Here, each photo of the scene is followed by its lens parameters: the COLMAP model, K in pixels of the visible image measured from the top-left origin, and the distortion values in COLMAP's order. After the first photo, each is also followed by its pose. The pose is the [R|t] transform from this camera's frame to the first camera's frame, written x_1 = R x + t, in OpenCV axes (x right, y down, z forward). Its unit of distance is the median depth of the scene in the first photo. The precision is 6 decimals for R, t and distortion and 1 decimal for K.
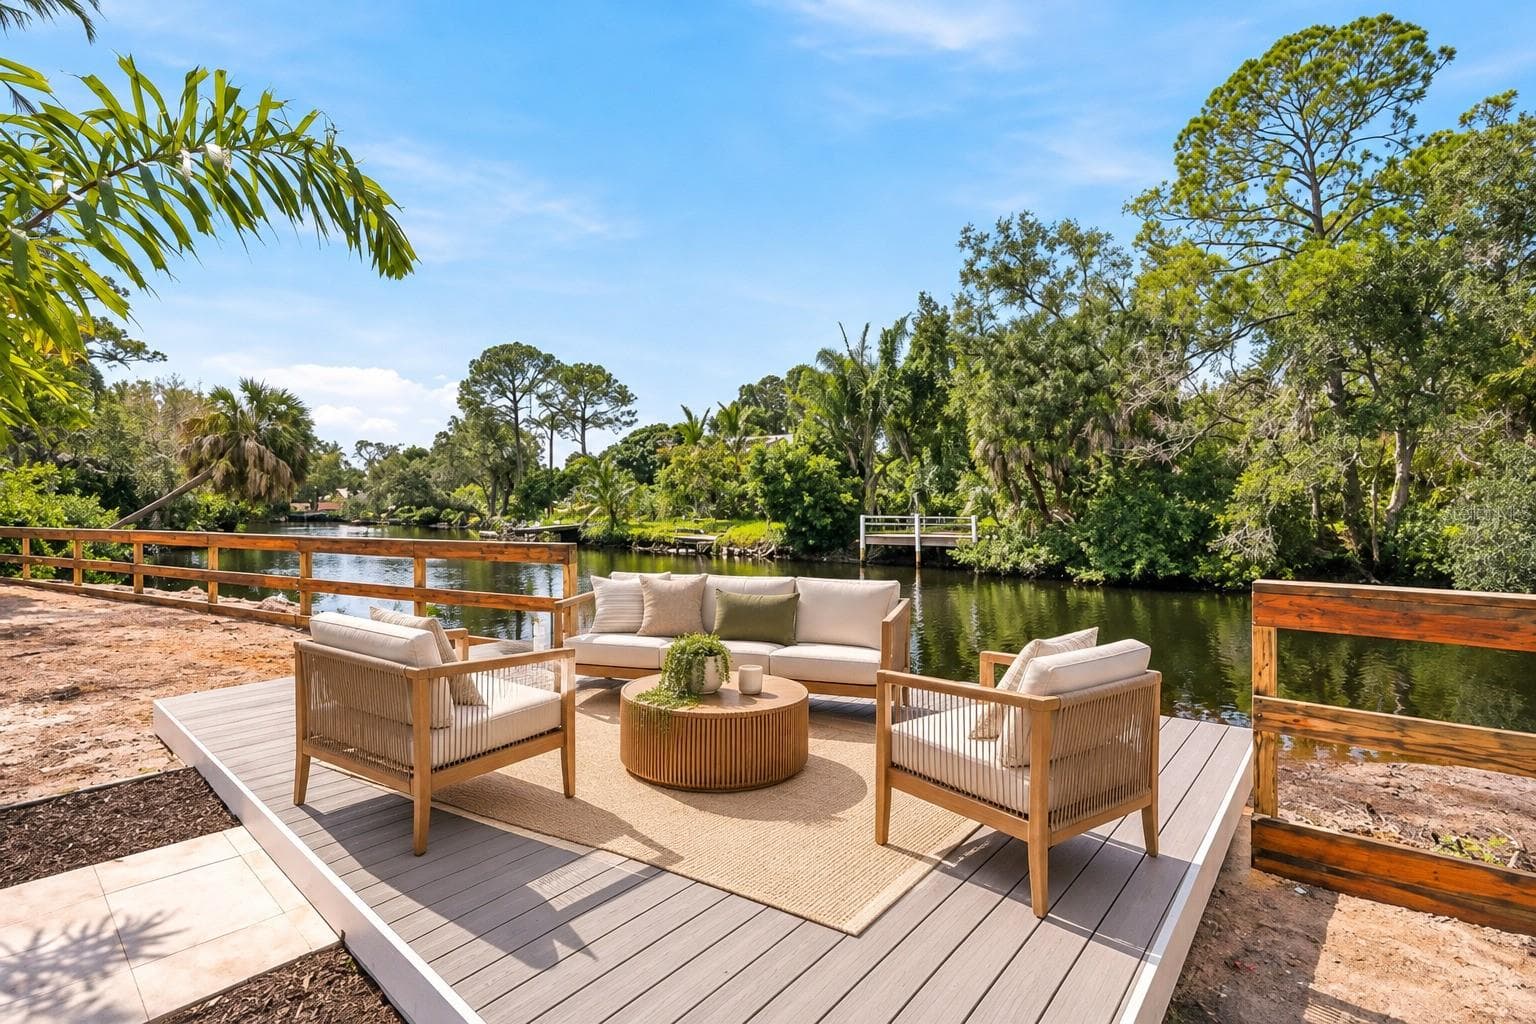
lens RADIAL K [[662.4, 0, 767.4], [0, 662.4, 491.2], [0, 0, 1]] dist [-0.004039, -0.000484]
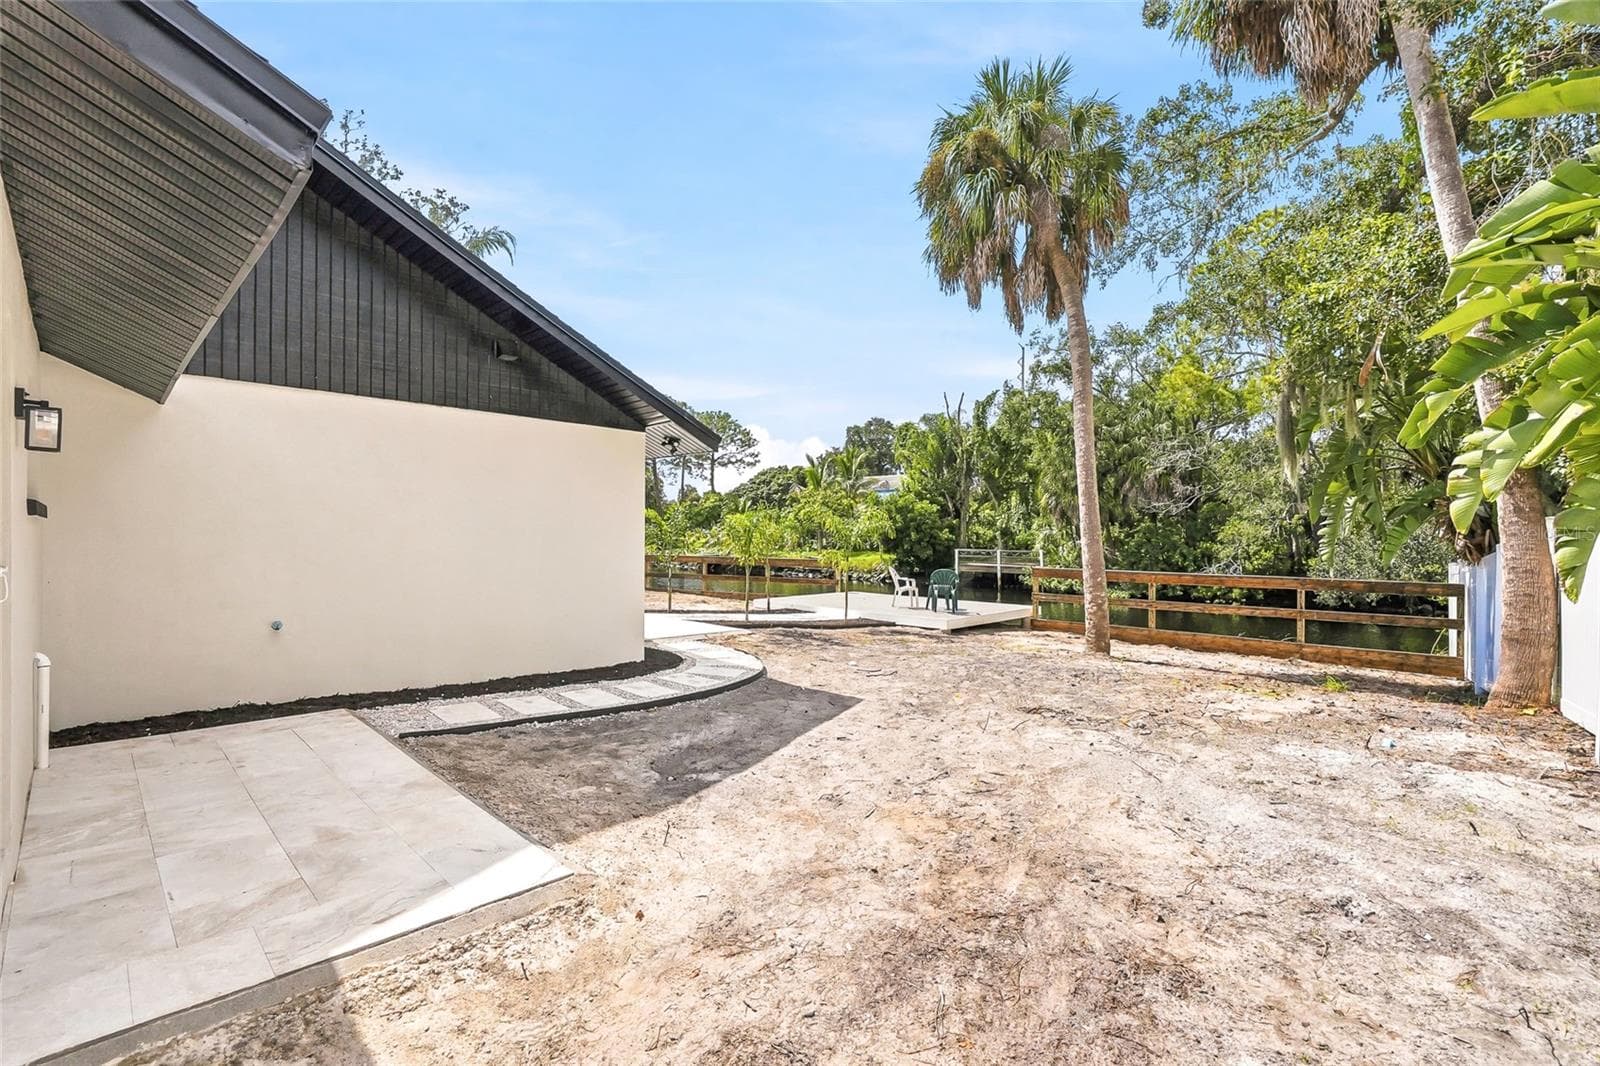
lens RADIAL K [[690.0, 0, 813.1], [0, 690.0, 529.2], [0, 0, 1]] dist [-0.004039, -0.000484]
pose [[0.997313, 0.009946, -0.072582, -0.035858], [-0.008946, 0.999861, 0.014099, -0.017287], [0.072712, -0.013412, 0.997263, -0.336657]]
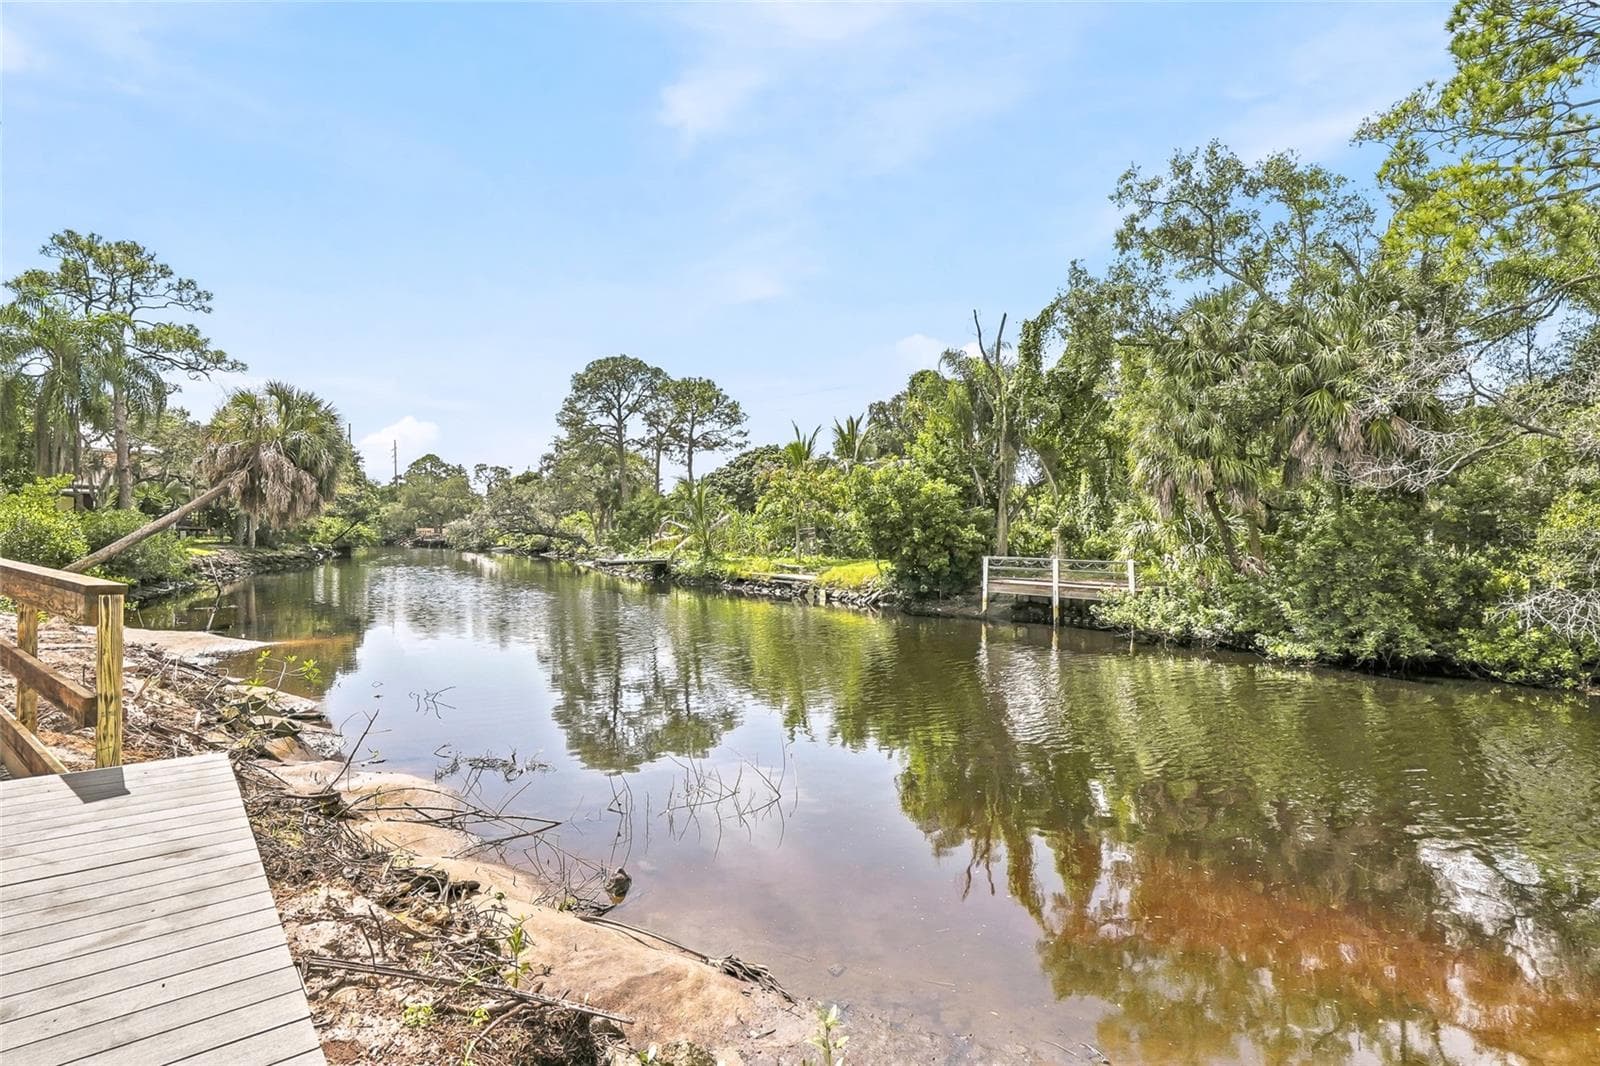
lens RADIAL K [[727.1, 0, 815.9], [0, 727.1, 533.9], [0, 0, 1]] dist [-0.001372, -0.000072]
pose [[0.989703, 0.025647, -0.140818, 0.060140], [-0.024325, 0.999642, 0.011101, 0.005330], [0.141053, -0.007561, 0.989973, 0.109973]]
